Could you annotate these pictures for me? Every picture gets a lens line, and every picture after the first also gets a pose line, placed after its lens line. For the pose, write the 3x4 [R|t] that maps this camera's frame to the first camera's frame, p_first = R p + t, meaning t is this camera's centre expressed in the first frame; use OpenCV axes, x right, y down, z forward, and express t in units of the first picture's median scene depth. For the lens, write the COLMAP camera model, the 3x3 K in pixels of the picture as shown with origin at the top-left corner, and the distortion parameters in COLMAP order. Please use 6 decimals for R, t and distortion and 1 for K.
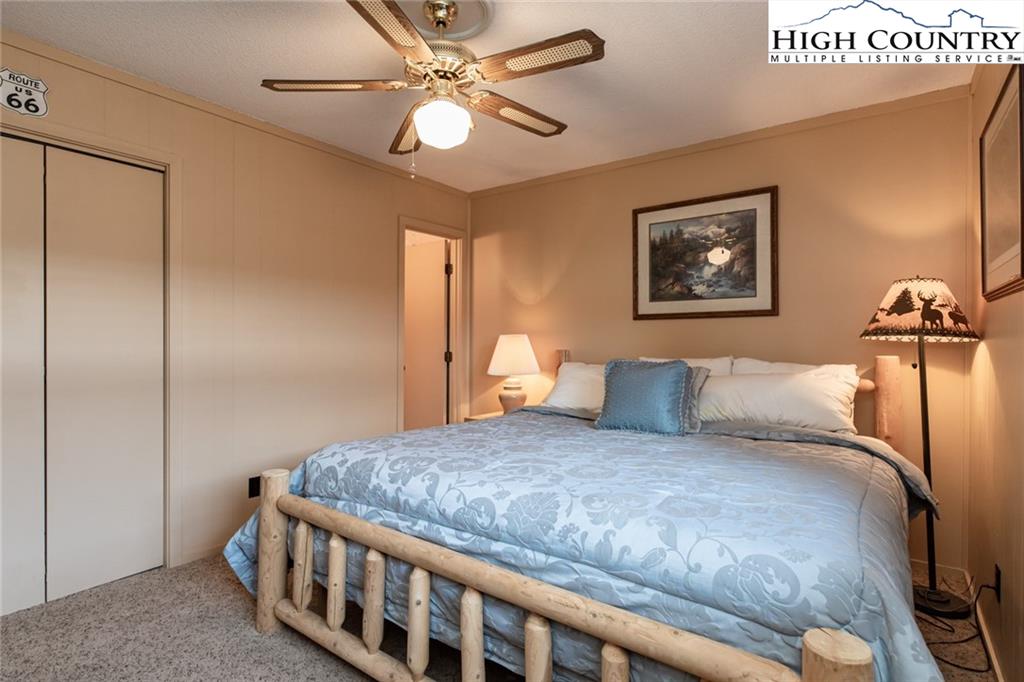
lens RADIAL K [[512.8, 0, 509.3], [0, 512.8, 339.6], [0, 0, 1]] dist [-0.002409, 0.000034]
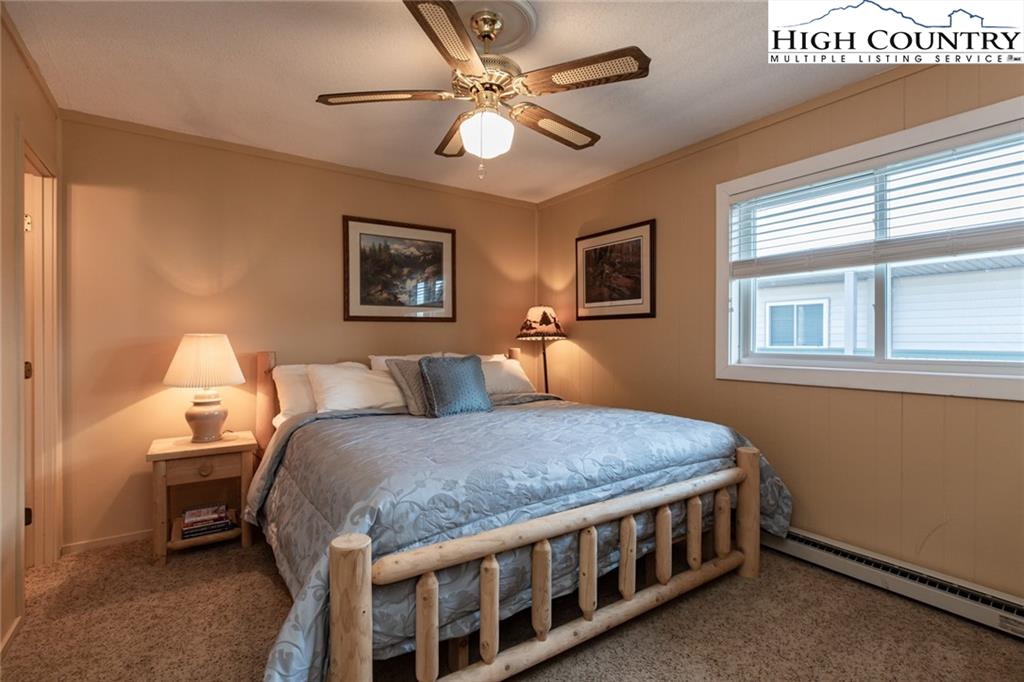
lens RADIAL K [[489.6, 0, 512.8], [0, 489.6, 340.8], [0, 0, 1]] dist [-0.010247, 0.001351]
pose [[0.319776, -0.008619, 0.947454, -0.702994], [0.000459, 0.999960, 0.008941, -0.007242], [-0.947493, -0.002424, 0.319767, 0.418982]]
